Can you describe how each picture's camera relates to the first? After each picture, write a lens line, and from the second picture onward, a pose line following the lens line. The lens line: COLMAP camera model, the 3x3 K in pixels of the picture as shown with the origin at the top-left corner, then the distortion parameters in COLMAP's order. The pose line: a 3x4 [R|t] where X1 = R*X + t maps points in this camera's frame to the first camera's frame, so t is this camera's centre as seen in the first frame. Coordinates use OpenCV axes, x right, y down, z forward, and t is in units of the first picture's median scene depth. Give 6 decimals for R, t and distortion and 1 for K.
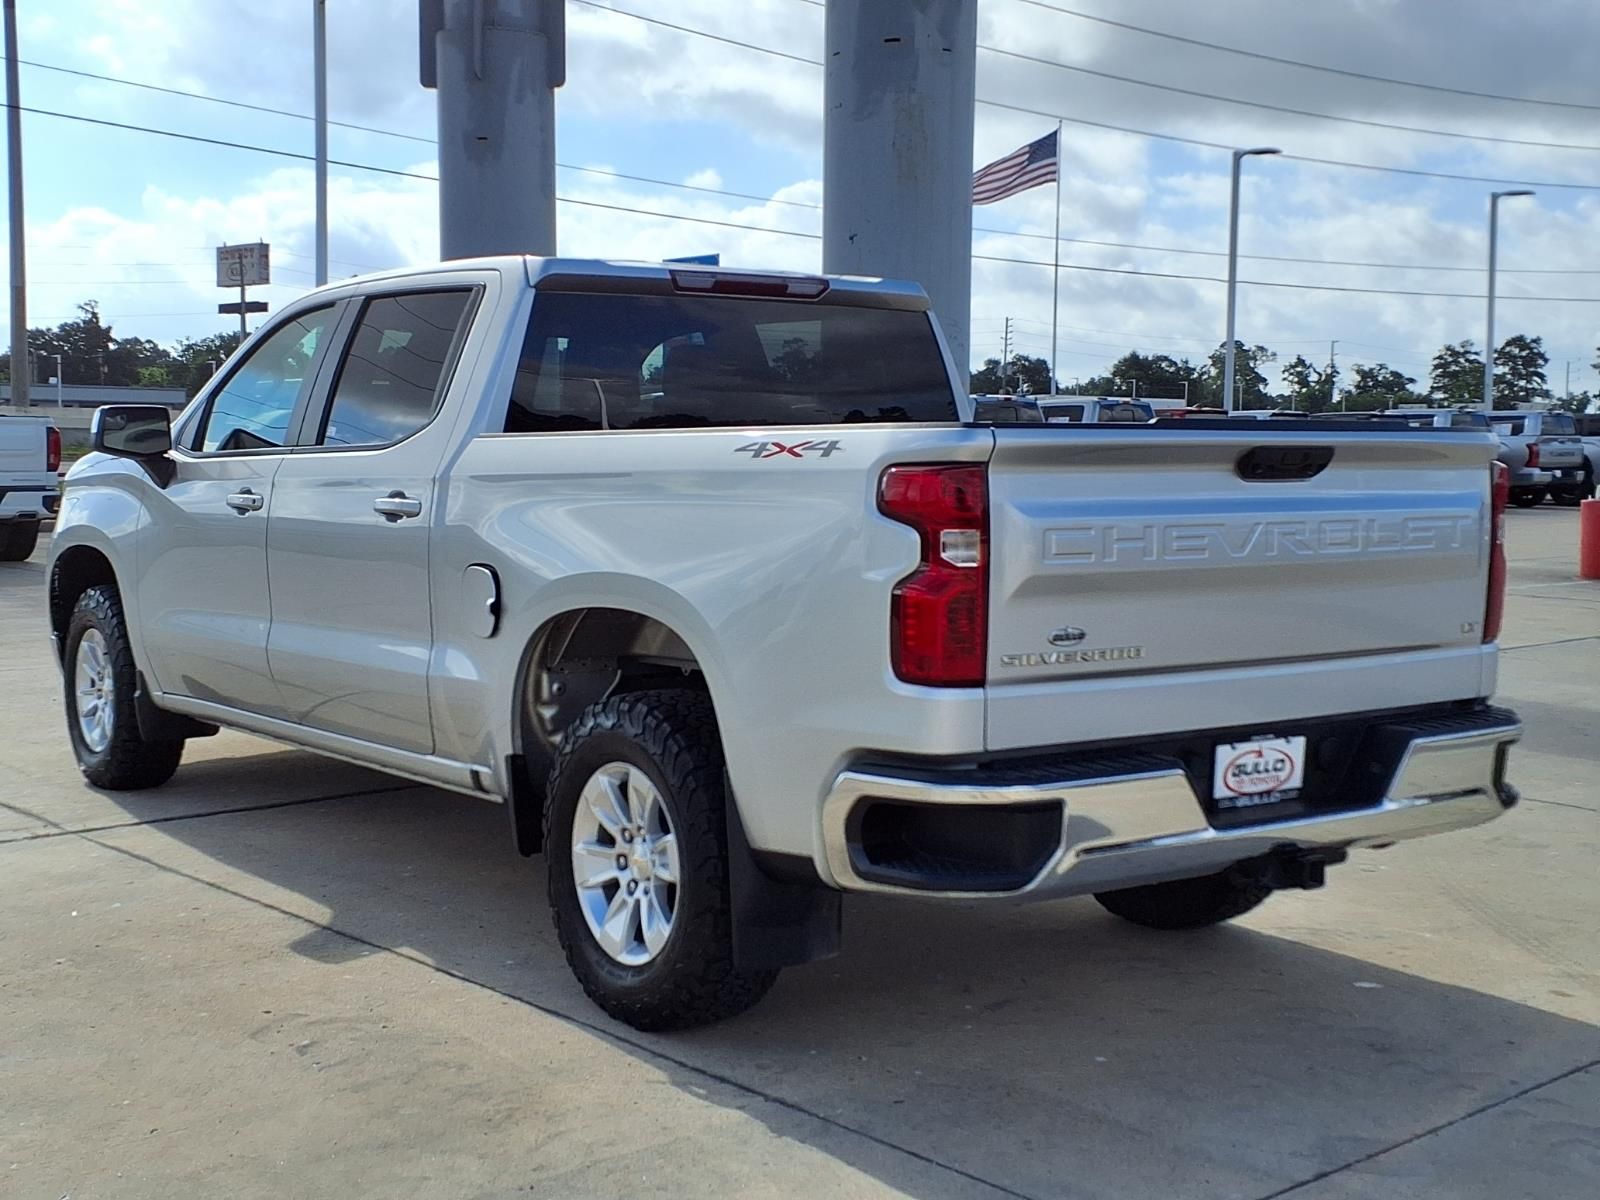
lens RADIAL K [[2052.1, 0, 800.0], [0, 2052.1, 600.0], [0, 0, 1]] dist [0.307029, -0.984169]
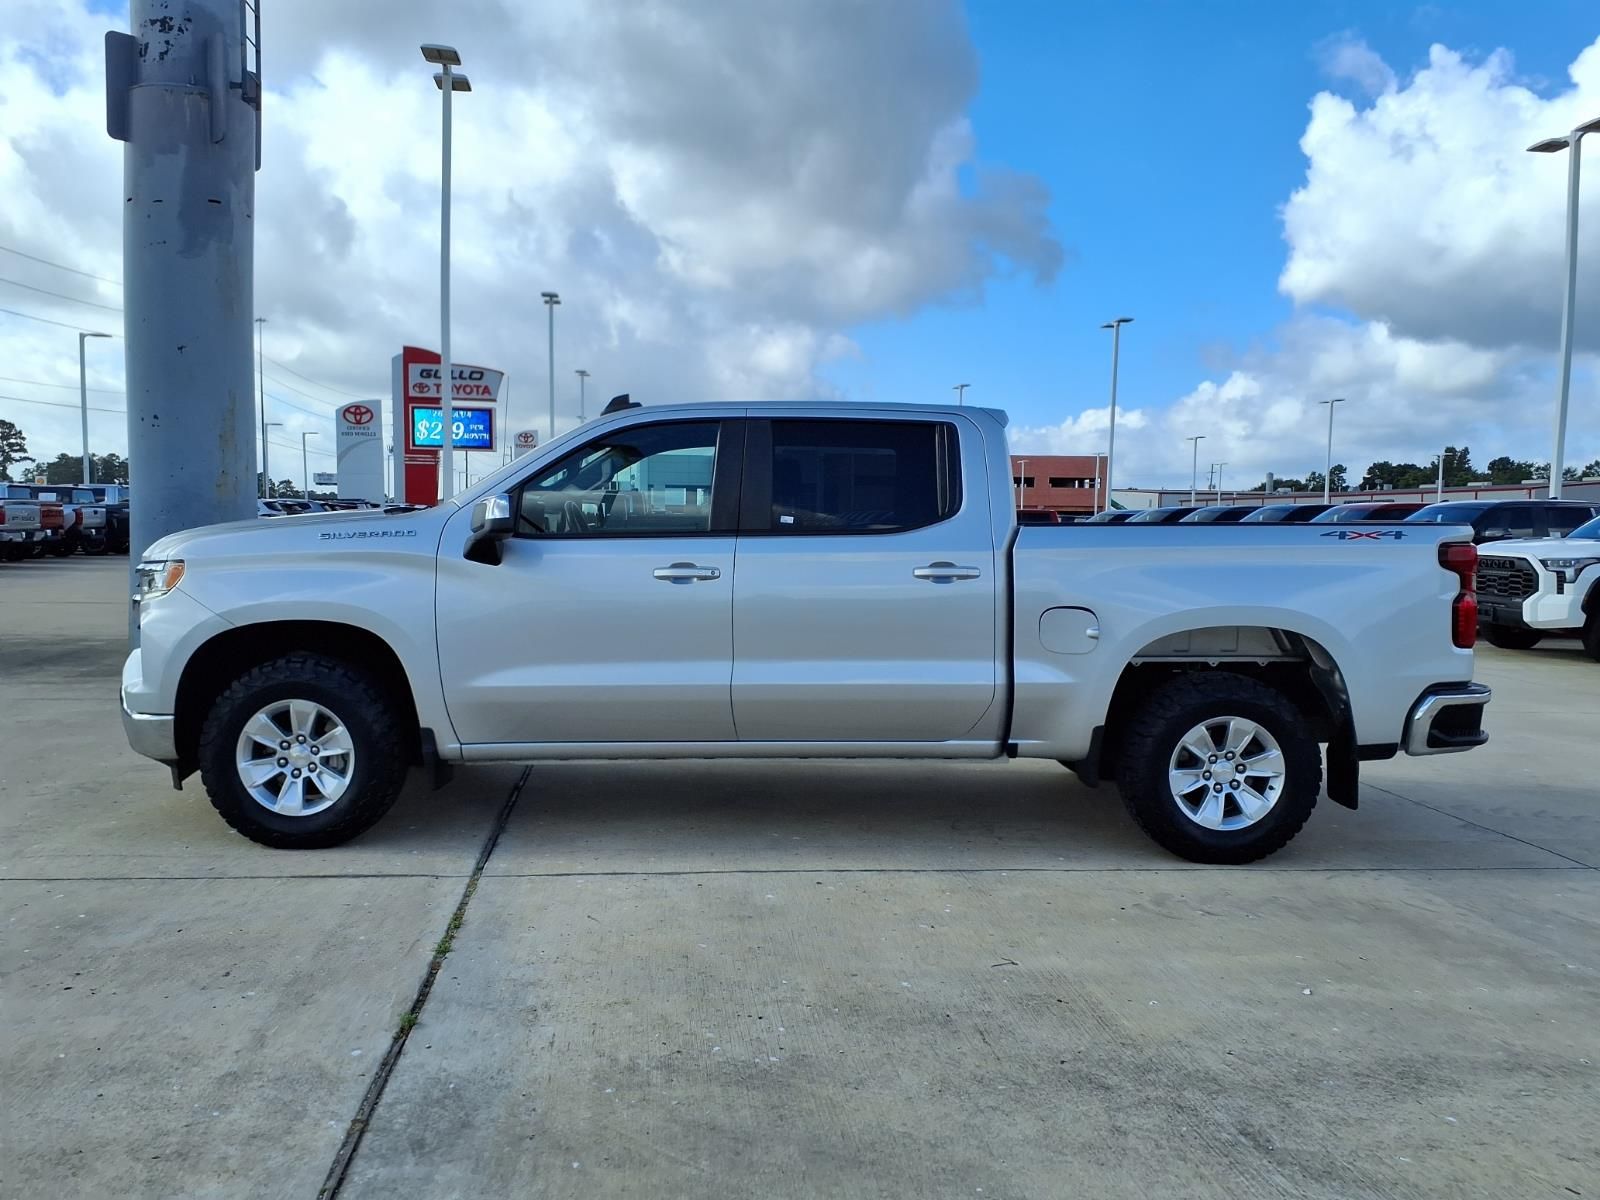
lens RADIAL K [[1326.5, 0, 796.2], [0, 1326.5, 620.0], [0, 0, 1]] dist [-0.009120, -0.003810]
pose [[0.577587, -0.062434, 0.813938, -1.250448], [0.051852, 0.997863, 0.039747, -0.066992], [-0.814681, 0.019247, 0.579590, 0.683756]]
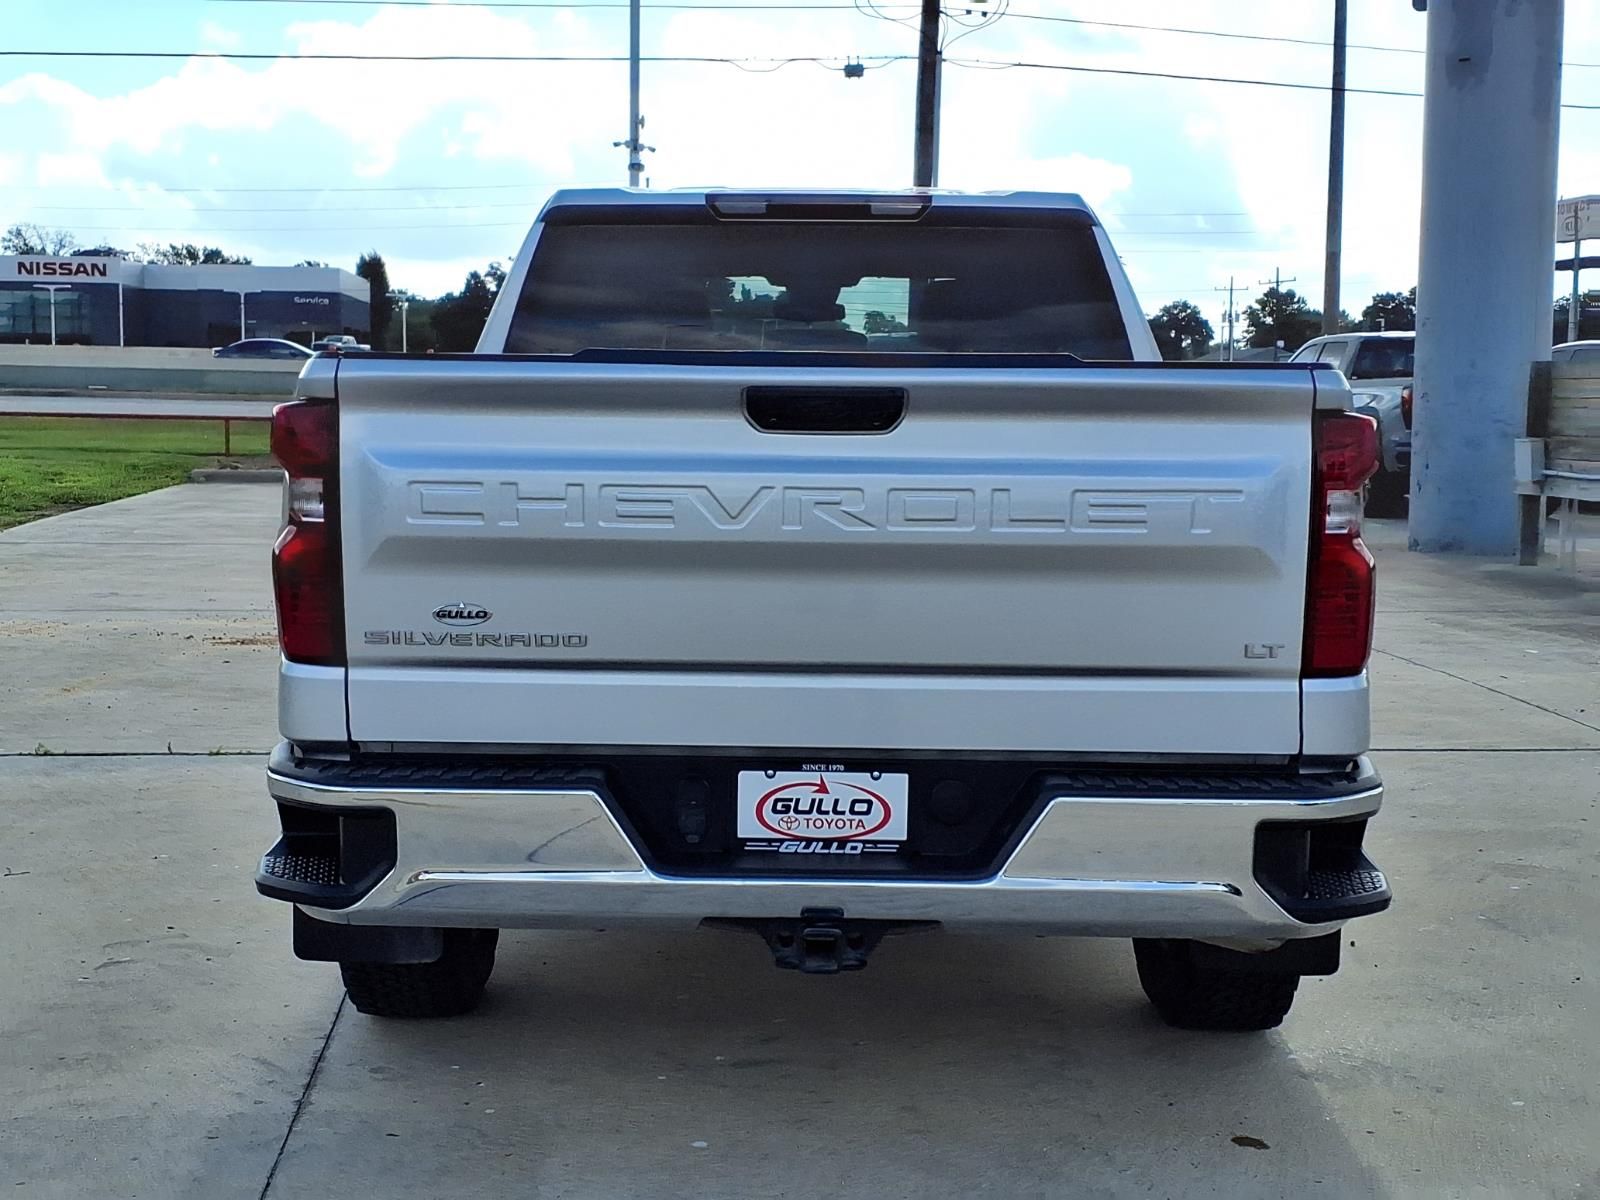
lens RADIAL K [[2052.1, 0, 800.0], [0, 2052.1, 600.0], [0, 0, 1]] dist [0.307029, -0.984169]
pose [[0.784353, 0.062732, -0.617135, 0.677102], [-0.052404, 0.998018, 0.034846, -0.021502], [0.618098, 0.005009, 0.786085, 0.395864]]
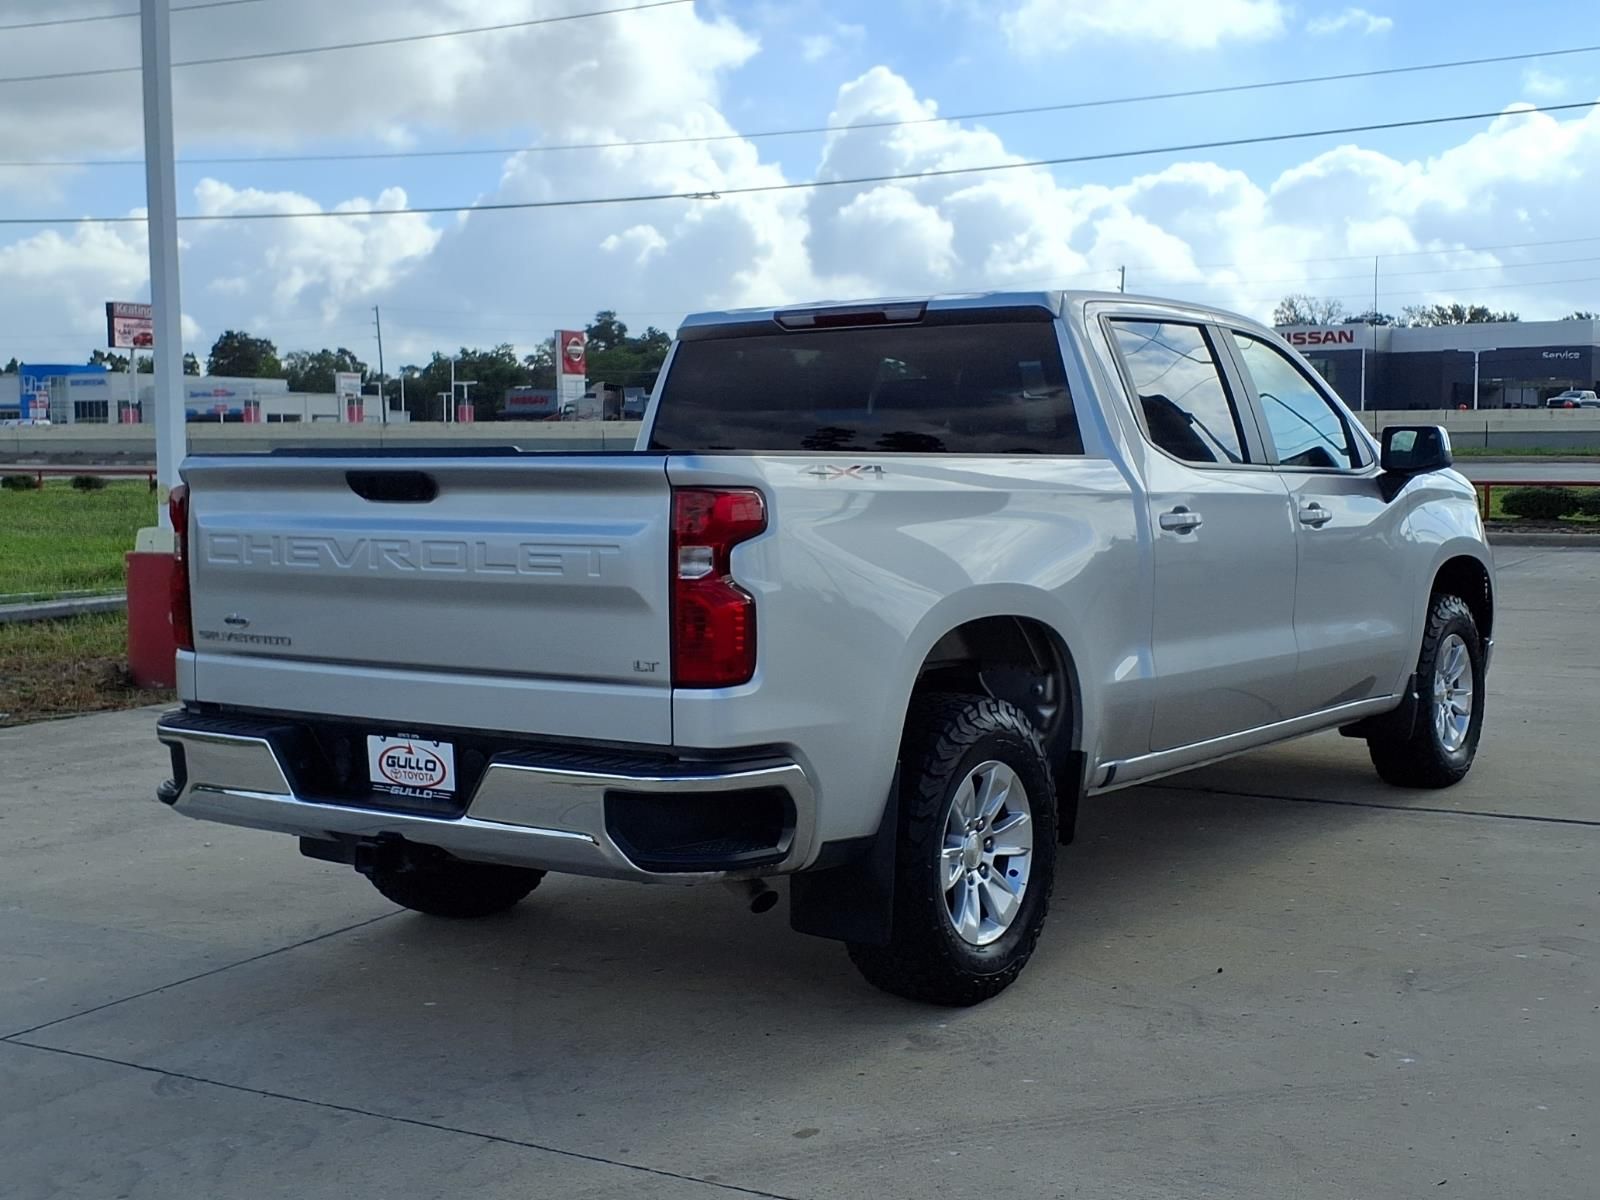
lens RADIAL K [[2127.1, 0, 800.0], [0, 2127.1, 600.0], [0, 0, 1]] dist [0.300179, -1.072135]
pose [[0.266588, 0.057697, -0.962082, 1.358612], [-0.063677, 0.997080, 0.042151, -0.066084], [0.961705, 0.050026, 0.269484, 0.885550]]
